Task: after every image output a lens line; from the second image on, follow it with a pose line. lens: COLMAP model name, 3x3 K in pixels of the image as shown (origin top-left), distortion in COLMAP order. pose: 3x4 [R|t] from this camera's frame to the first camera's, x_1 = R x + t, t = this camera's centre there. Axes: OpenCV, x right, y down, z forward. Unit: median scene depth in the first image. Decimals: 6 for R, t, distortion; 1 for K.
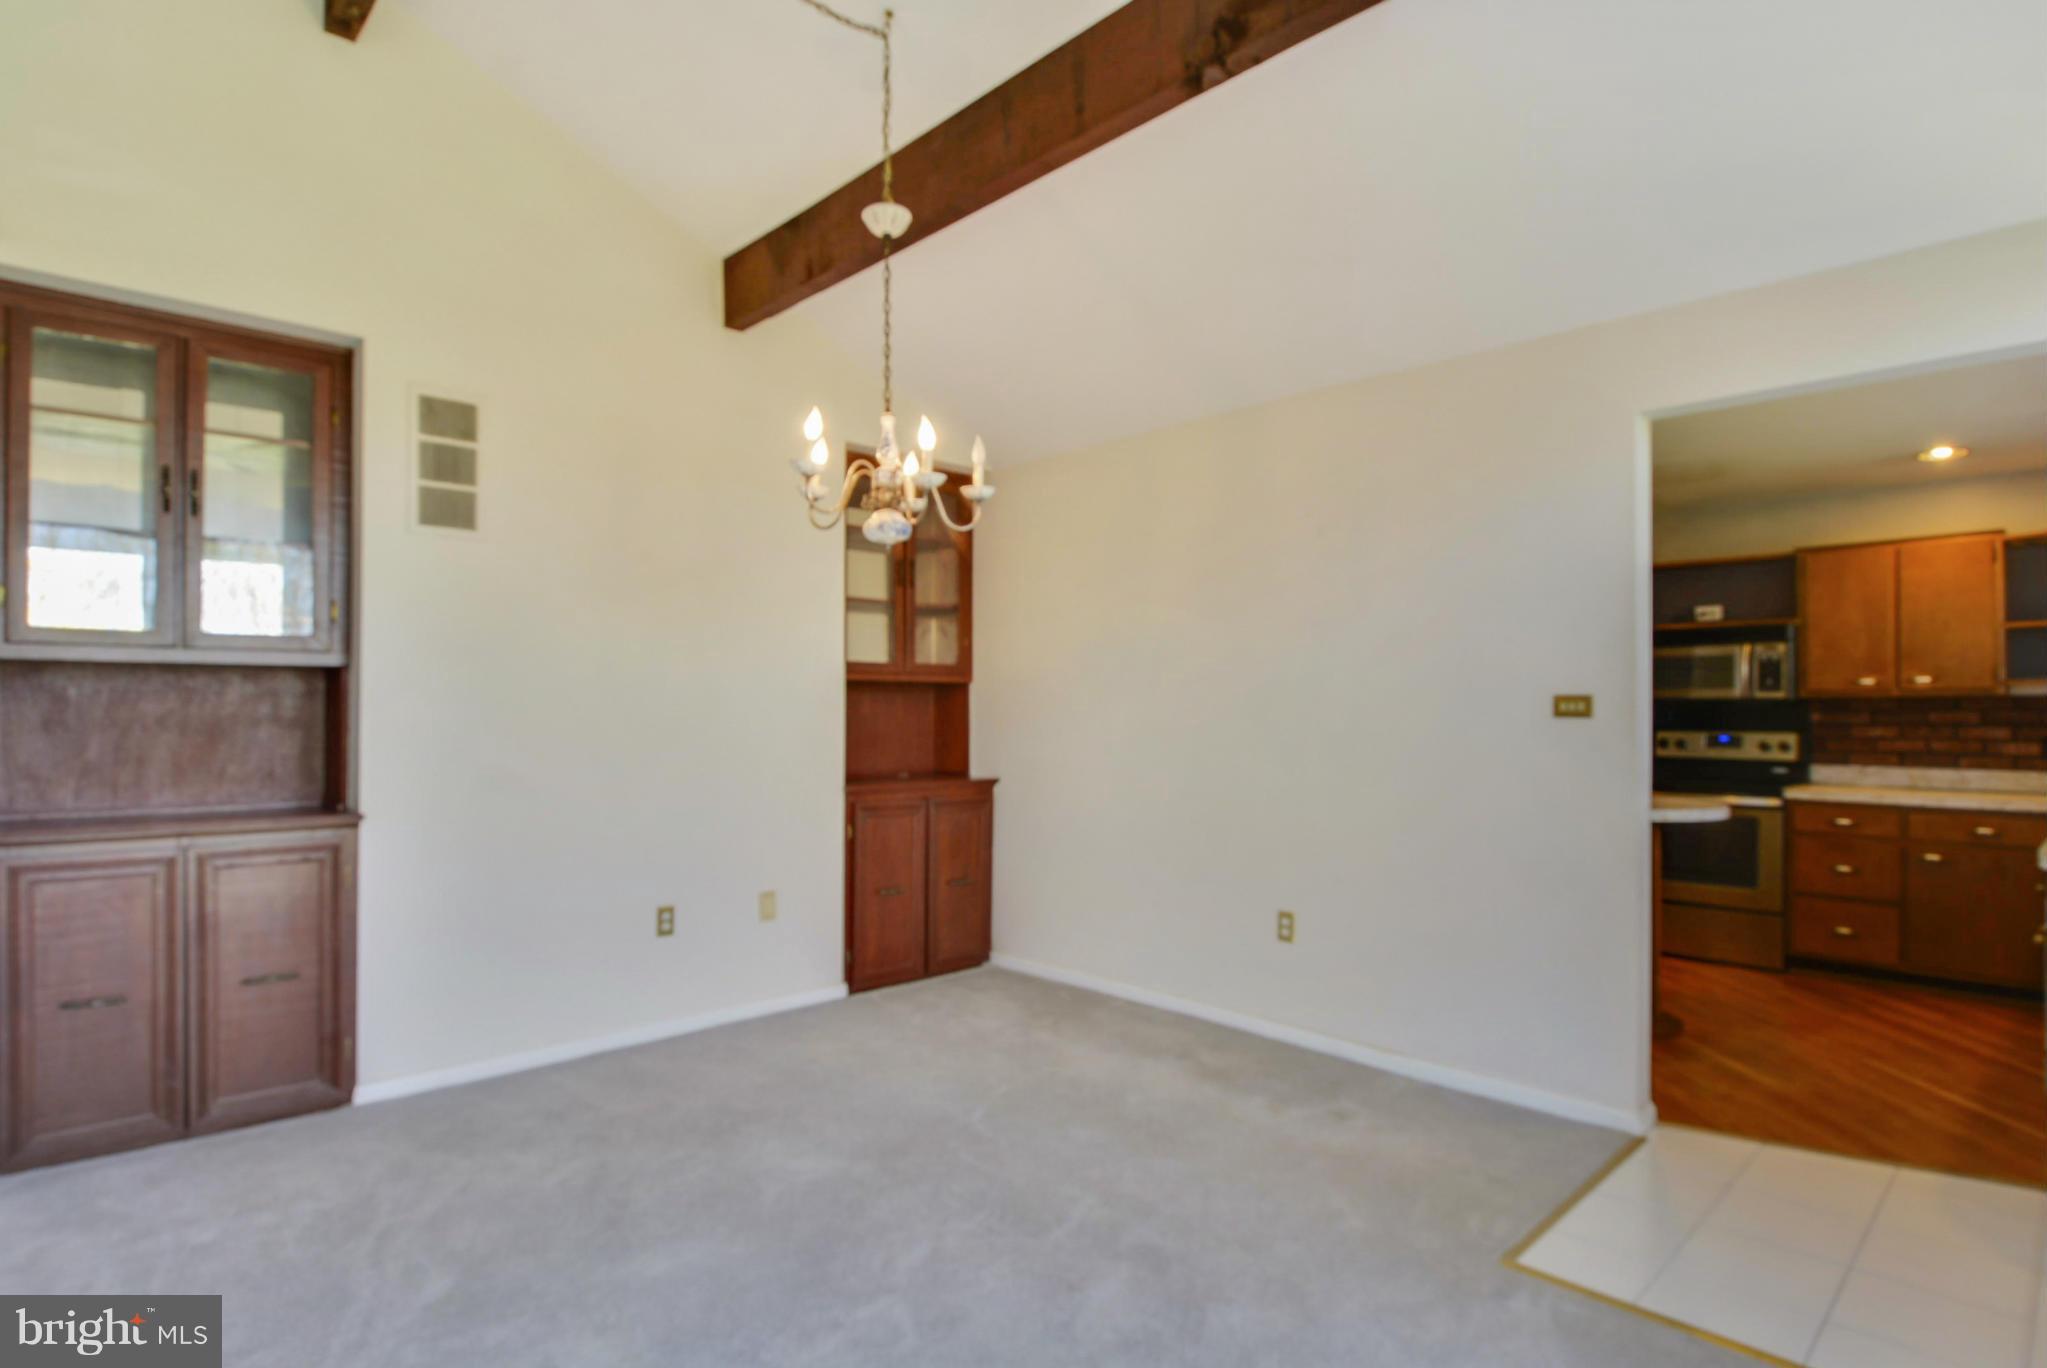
lens RADIAL K [[1076.0, 0, 1016.1], [0, 1076.0, 715.0], [0, 0, 1]] dist [0.002896, -0.018423]
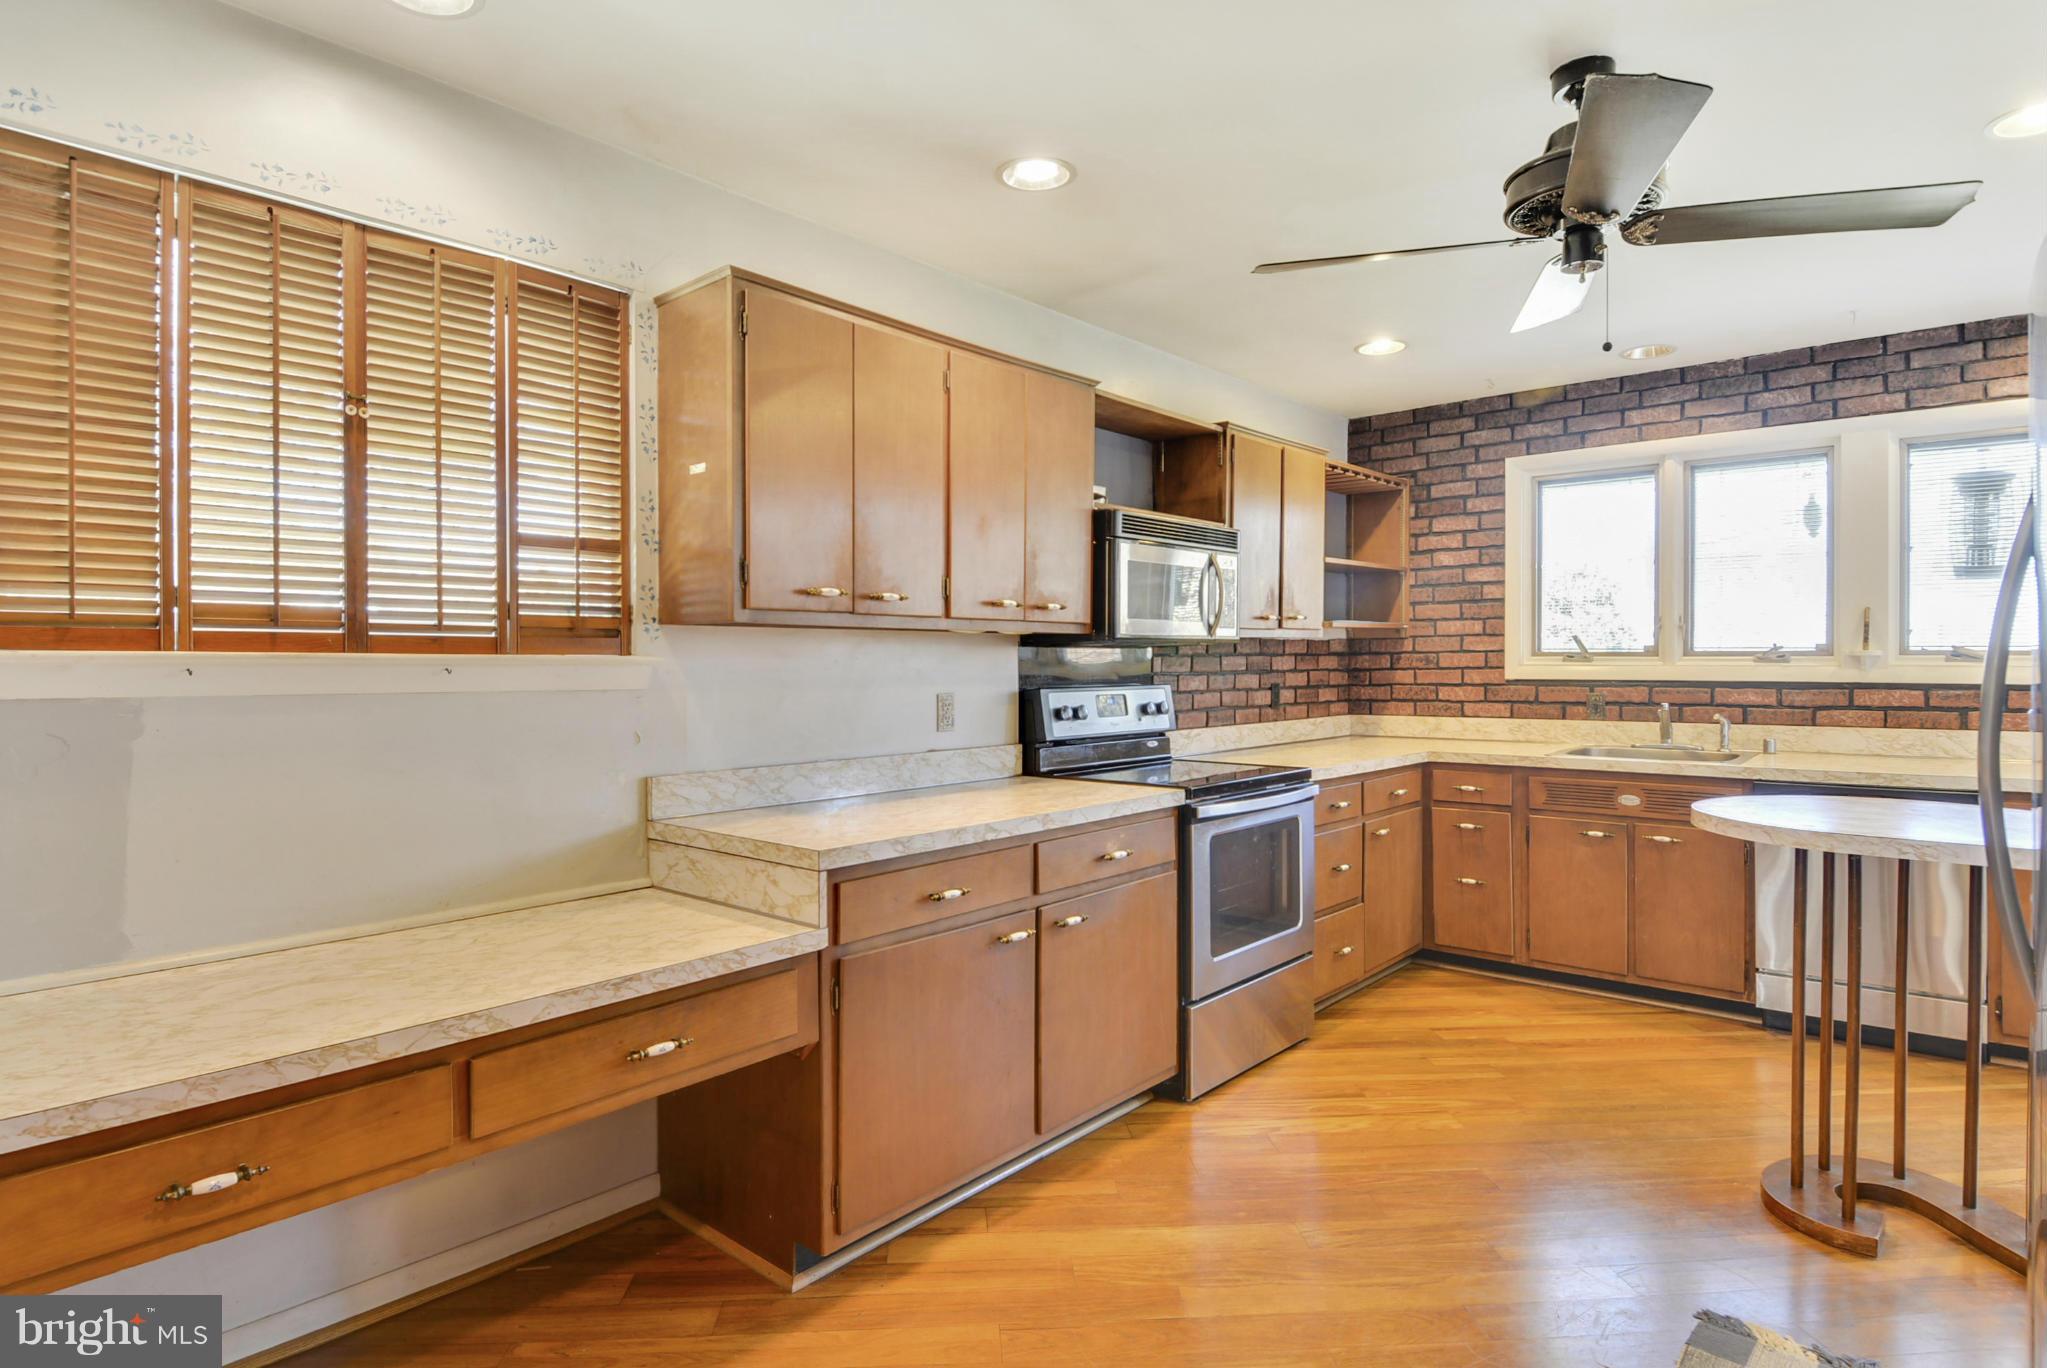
lens RADIAL K [[1097.4, 0, 1014.5], [0, 1097.4, 672.6], [0, 0, 1]] dist [0.018942, -0.029169]
pose [[-0.110573, -0.014522, 0.993762, 0.031927], [0.004806, 0.999874, 0.015146, -0.004704], [-0.993856, 0.006451, -0.110489, 1.244579]]
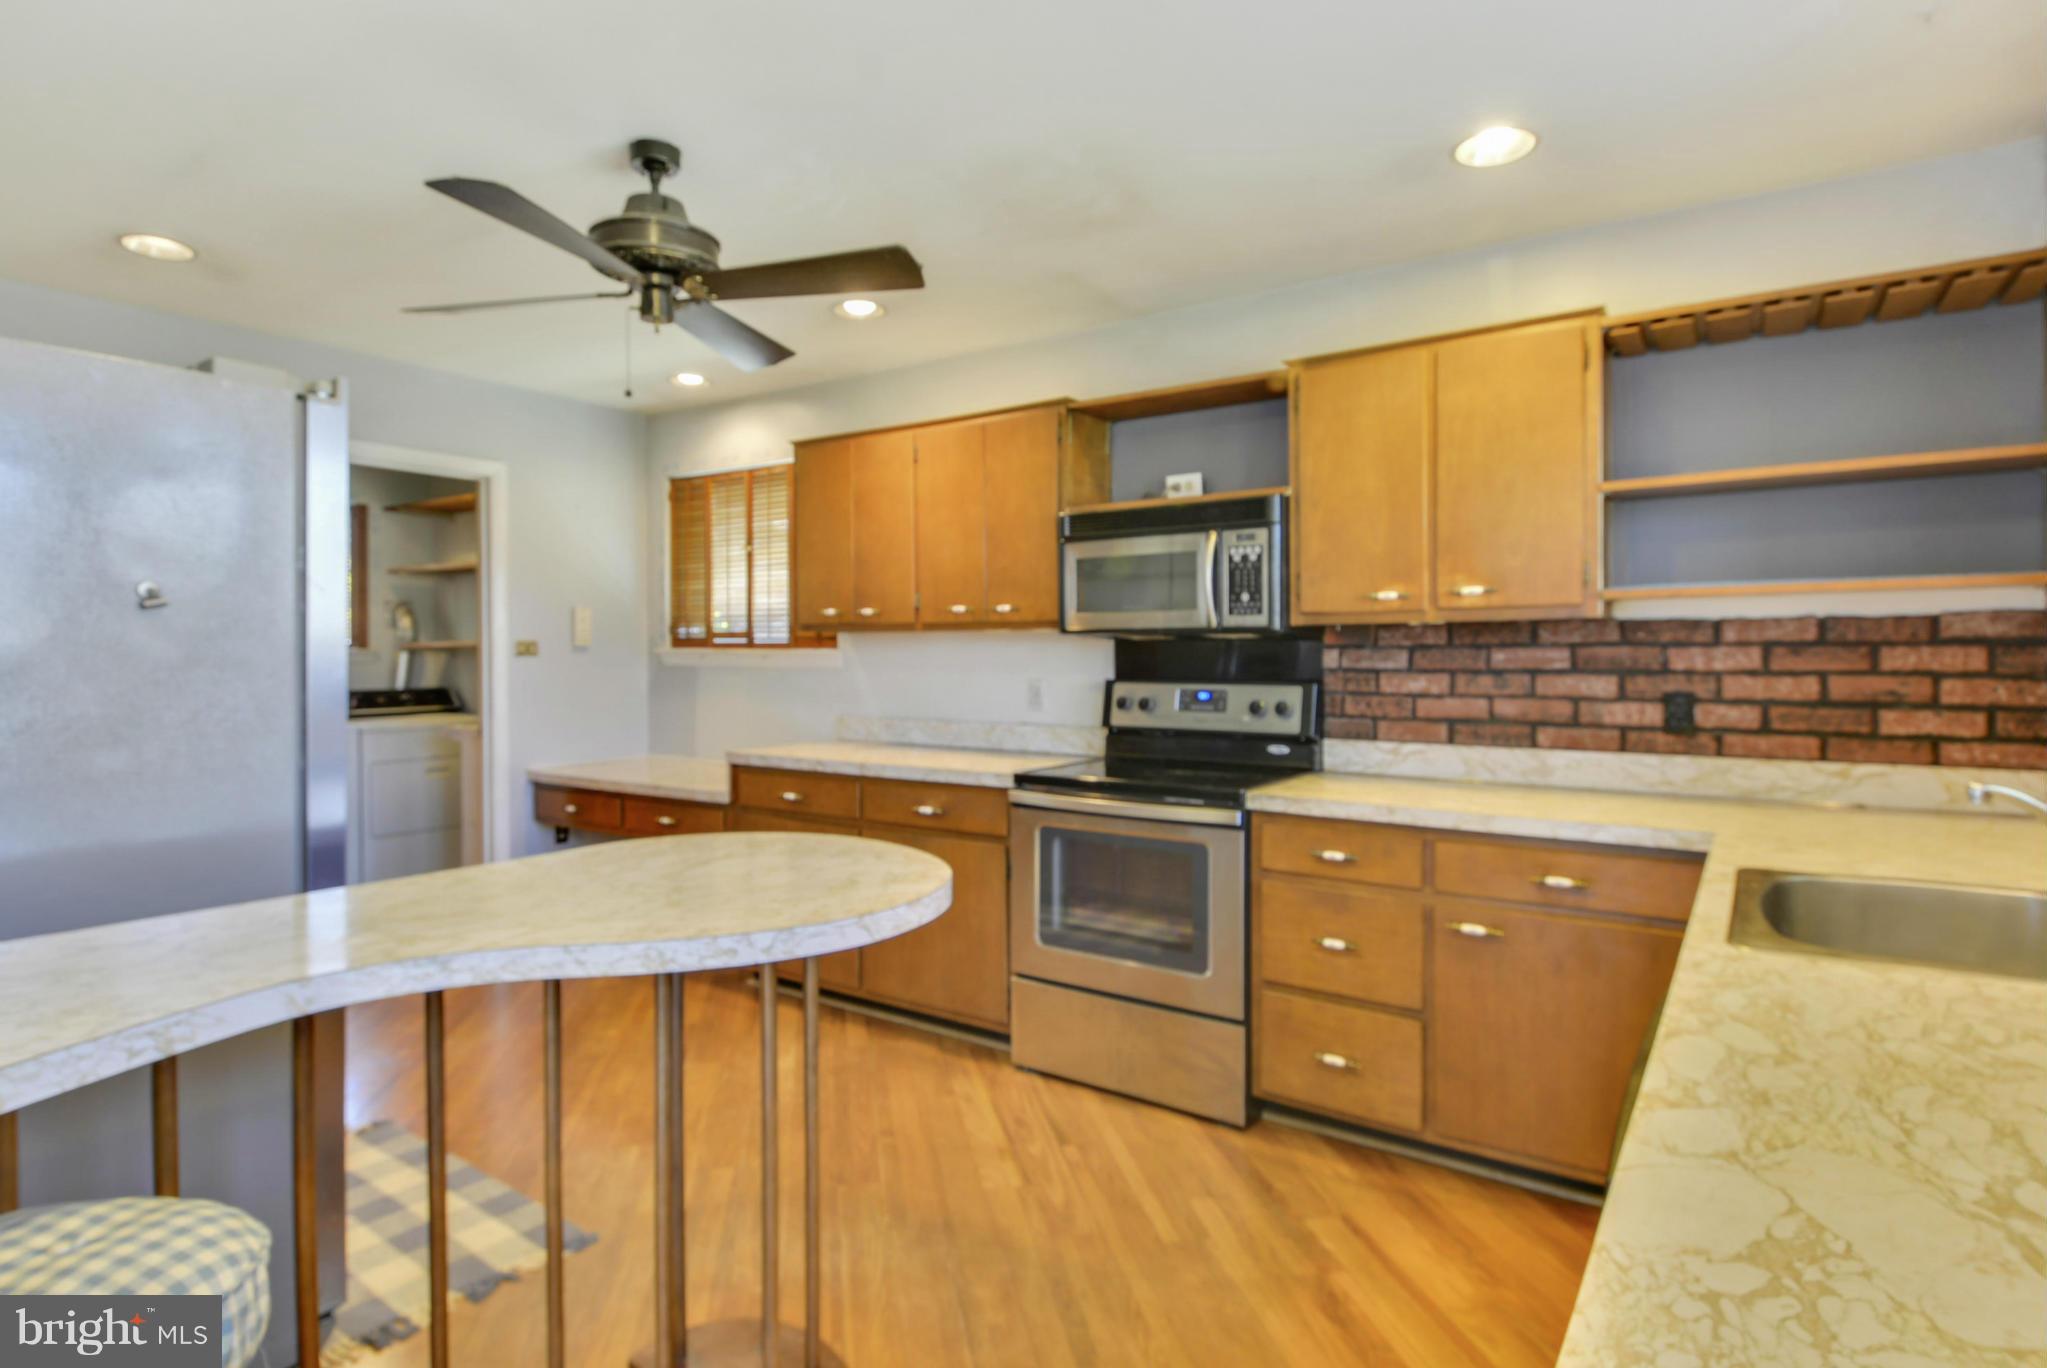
lens RADIAL K [[1097.4, 0, 1014.5], [0, 1097.4, 672.6], [0, 0, 1]] dist [0.018942, -0.029169]
pose [[0.977756, -0.008933, 0.209554, 0.475734], [0.005815, 0.999863, 0.015492, -0.001003], [-0.209663, -0.013929, 0.977674, 0.471127]]
